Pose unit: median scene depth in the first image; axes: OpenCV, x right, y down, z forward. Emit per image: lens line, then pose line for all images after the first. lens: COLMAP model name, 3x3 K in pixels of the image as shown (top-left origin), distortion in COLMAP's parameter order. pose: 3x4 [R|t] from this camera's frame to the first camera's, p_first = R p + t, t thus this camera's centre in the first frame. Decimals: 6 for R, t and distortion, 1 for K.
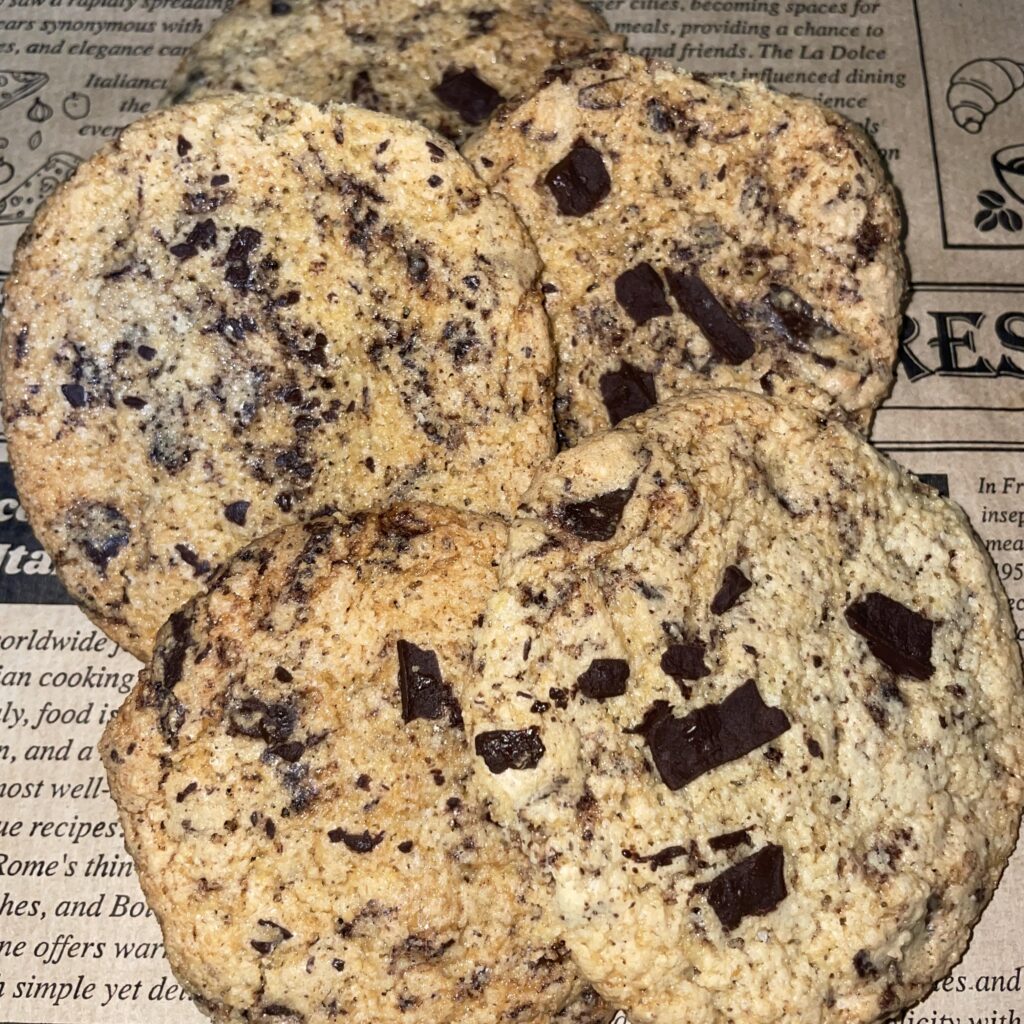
lens RADIAL K [[1065.9, 0, 514.9], [0, 1065.9, 550.9], [0, 0, 1]] dist [0.061609, -0.182949]
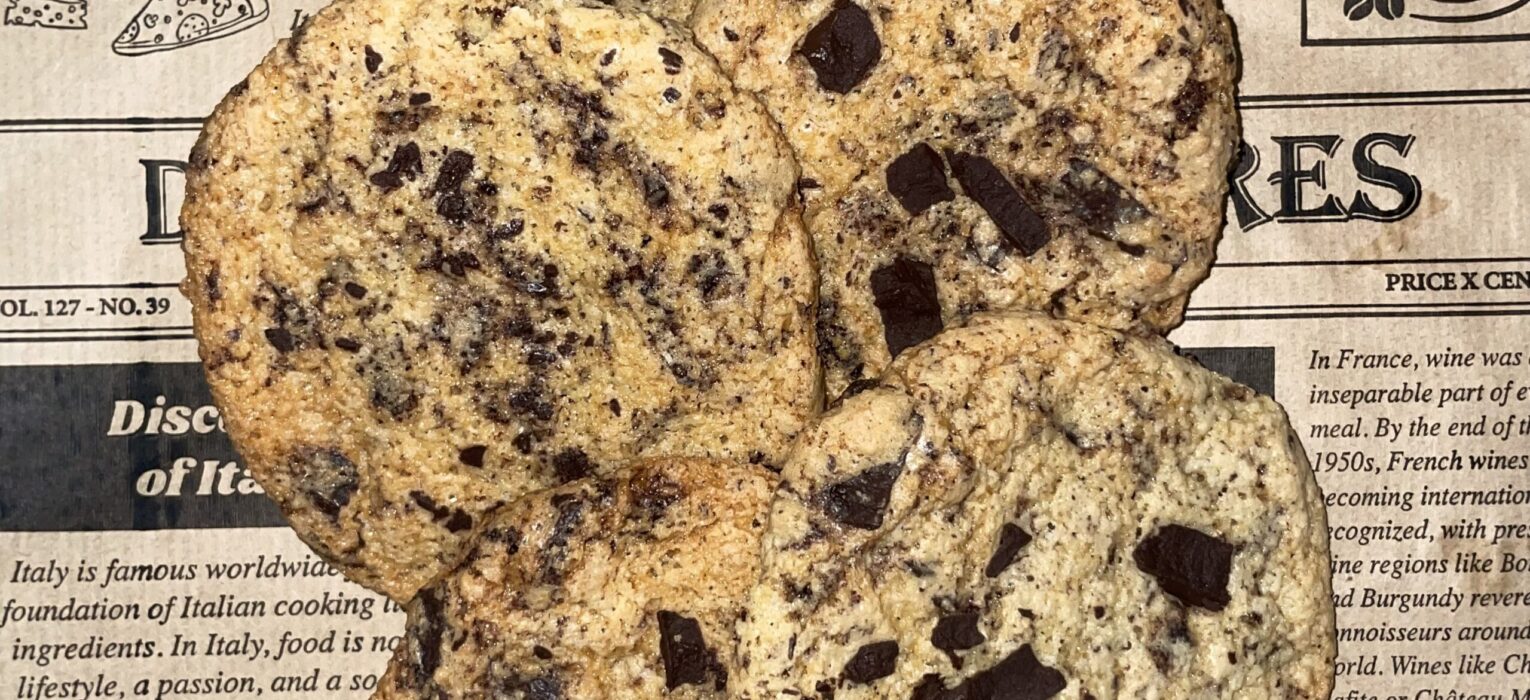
lens RADIAL K [[1626.1, 0, 765.0], [0, 1626.1, 350.0], [0, 0, 1]] dist [0.101216, -0.433927]
pose [[0.999384, -0.025525, -0.024075, 0.025723], [0.031741, 0.950134, 0.310222, -0.548555], [0.014956, -0.310795, 0.950359, -0.294344]]
